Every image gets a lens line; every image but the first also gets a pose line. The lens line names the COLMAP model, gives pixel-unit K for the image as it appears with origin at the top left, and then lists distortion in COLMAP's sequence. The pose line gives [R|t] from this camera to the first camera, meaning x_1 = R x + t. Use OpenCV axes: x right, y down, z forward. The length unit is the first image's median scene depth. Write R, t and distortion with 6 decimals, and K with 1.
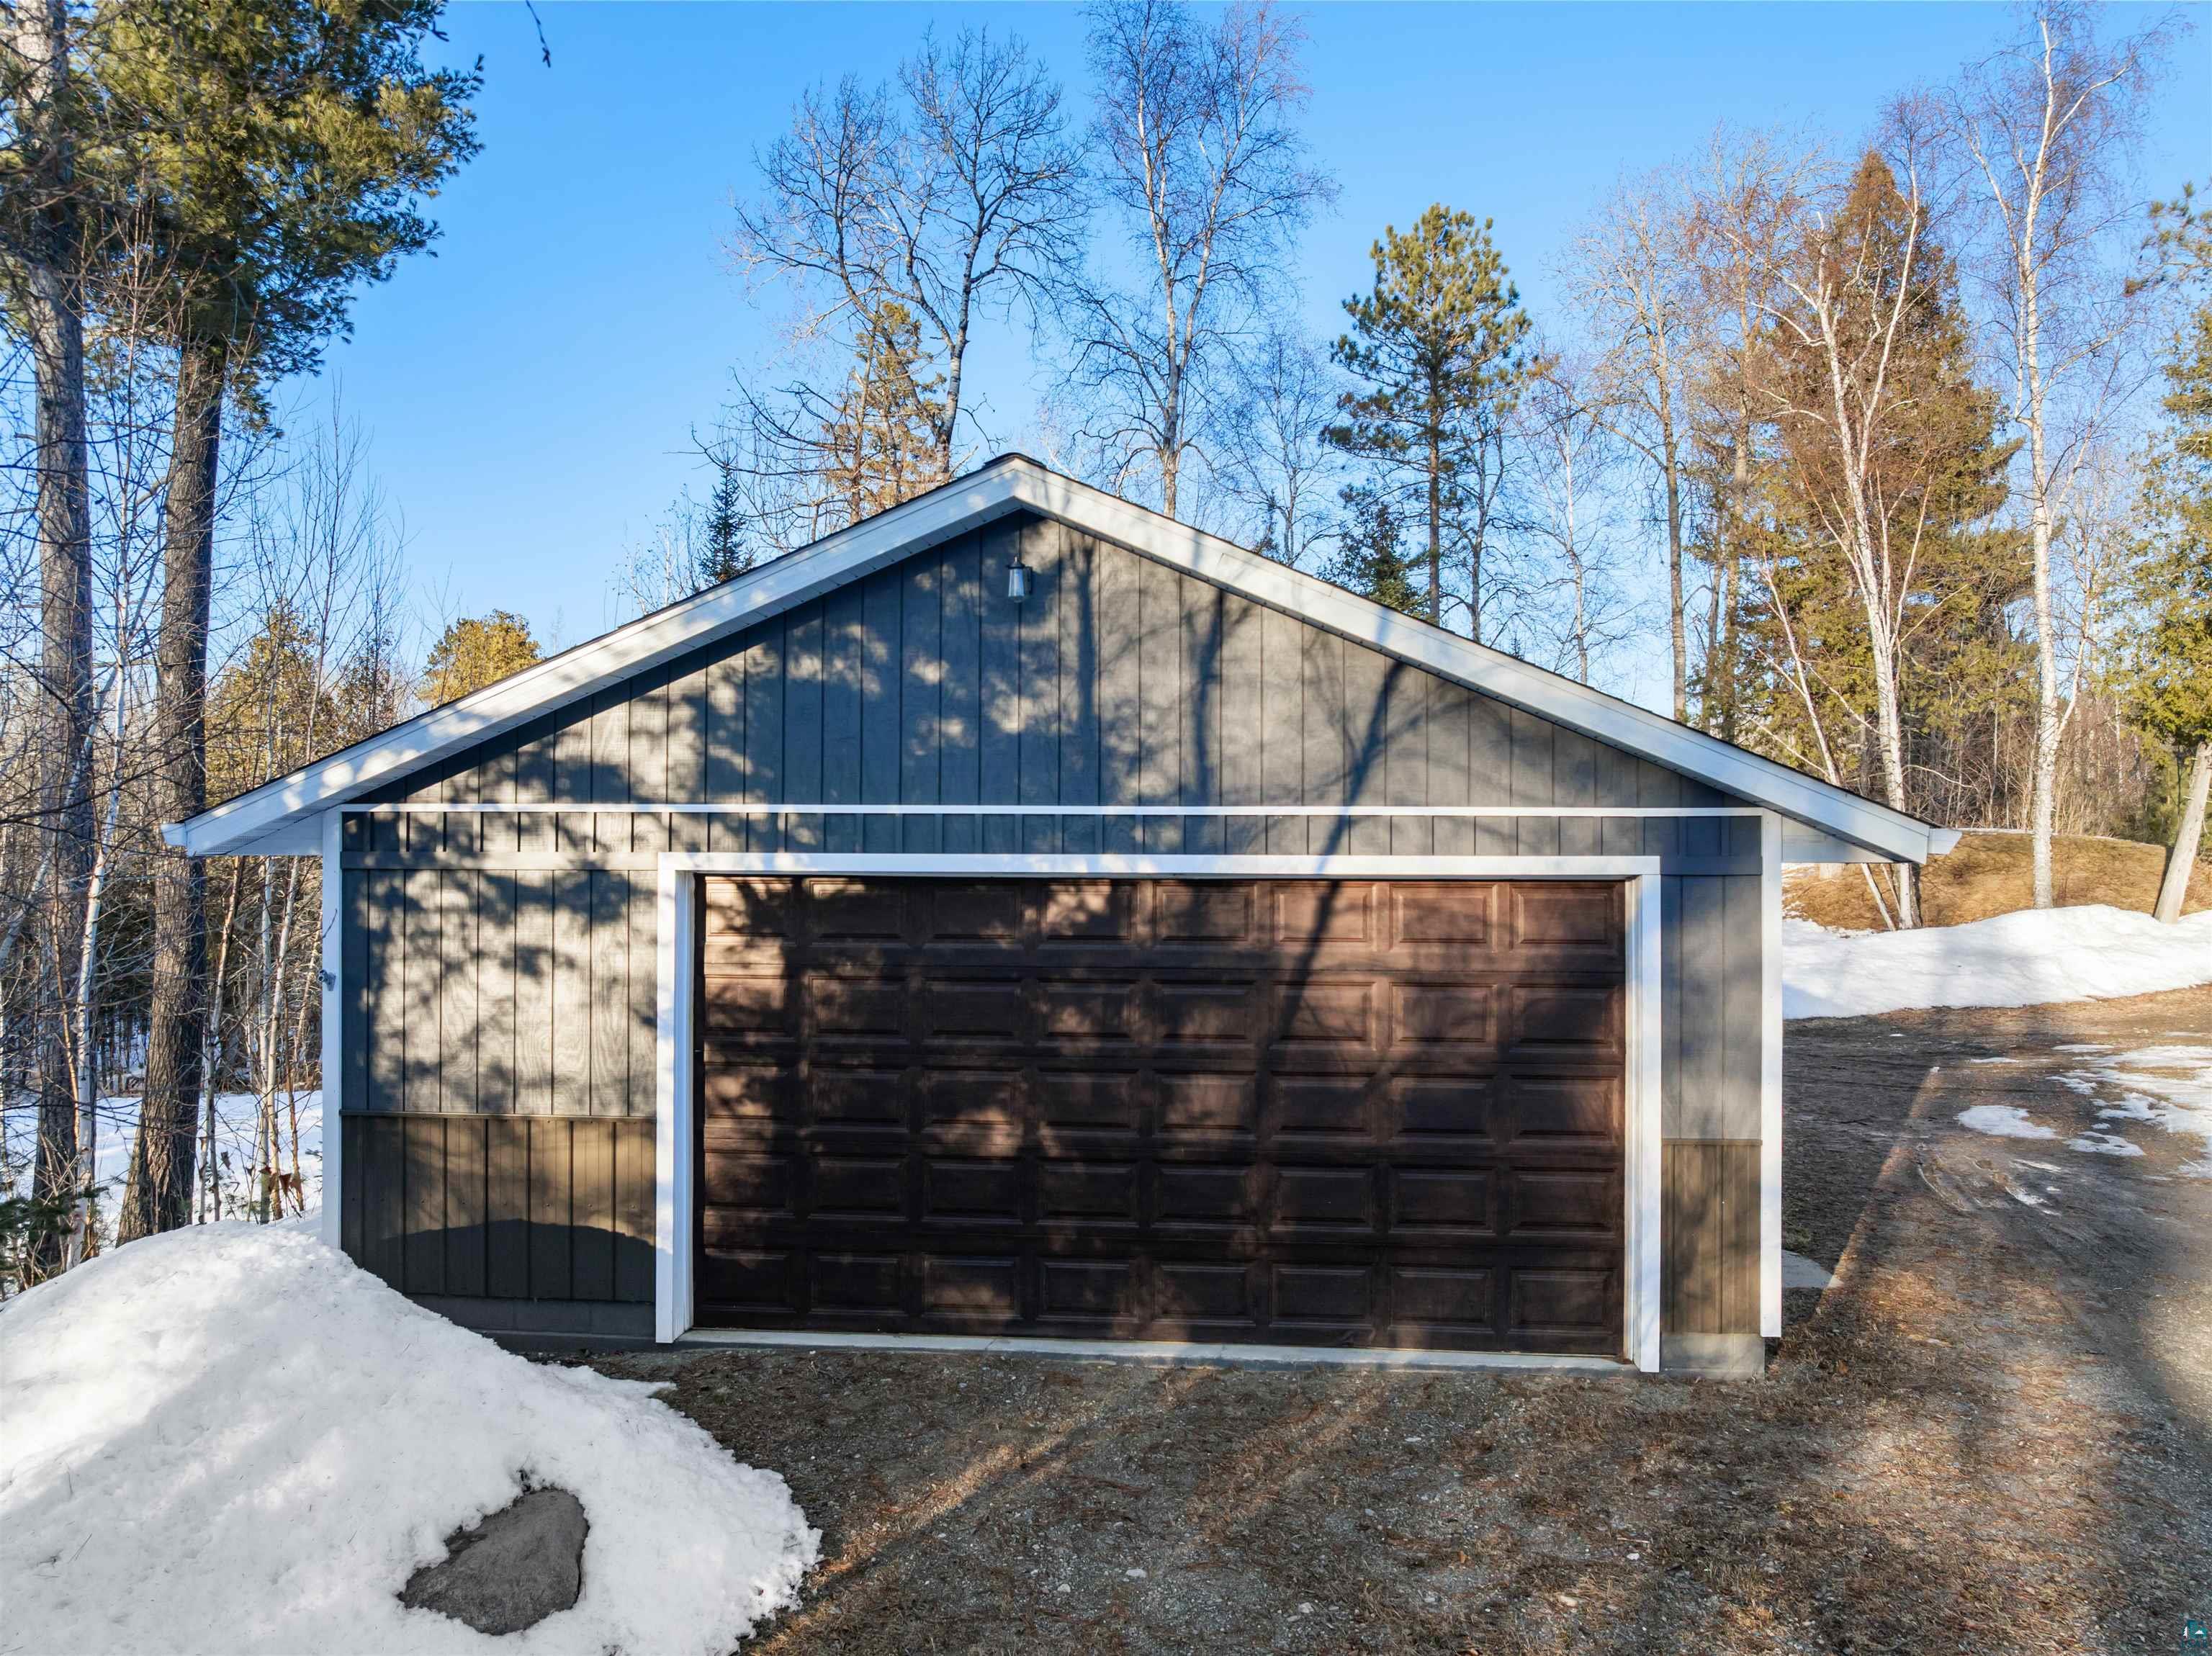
lens RADIAL K [[1561.4, 0, 1106.0], [0, 1561.4, 828.0], [0, 0, 1]] dist [0.000350, -0.043426]
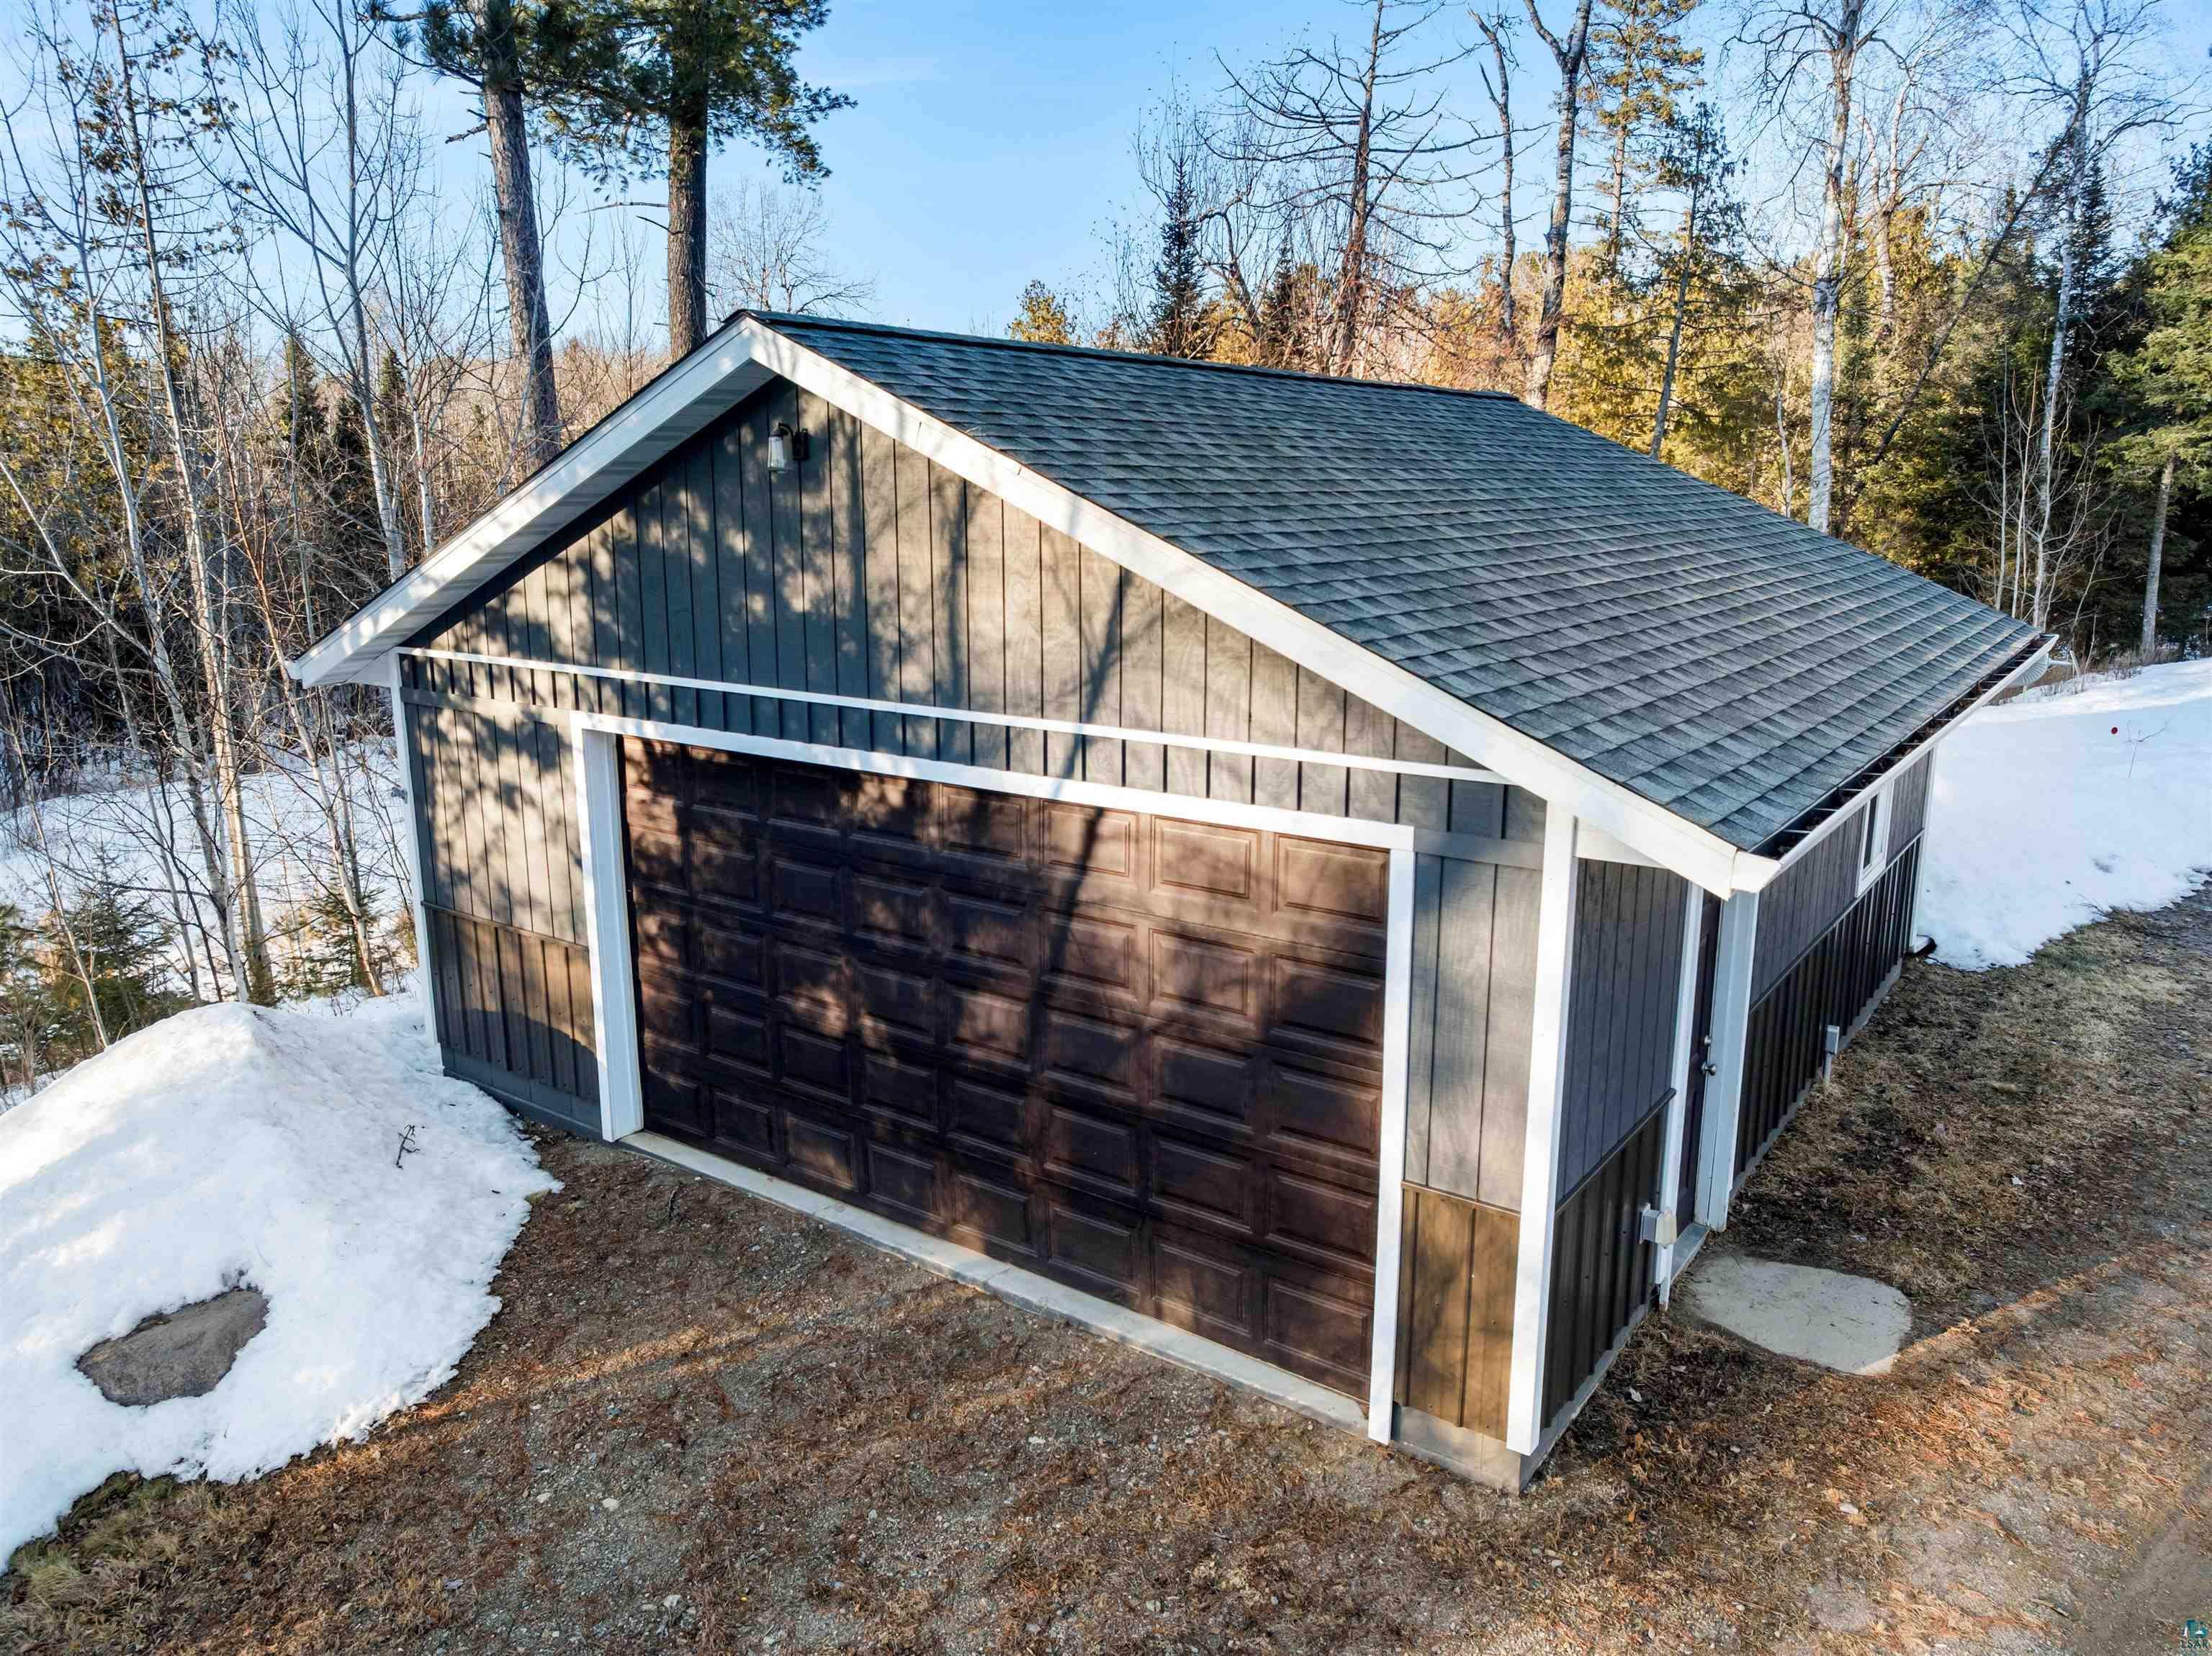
lens RADIAL K [[1561.4, 0, 1106.0], [0, 1561.4, 828.0], [0, 0, 1]] dist [0.000350, -0.043426]
pose [[0.851277, 0.109496, -0.513165, 0.579639], [0.014995, 0.972509, 0.232384, -0.148063], [0.524503, -0.205518, 0.826232, 0.297711]]
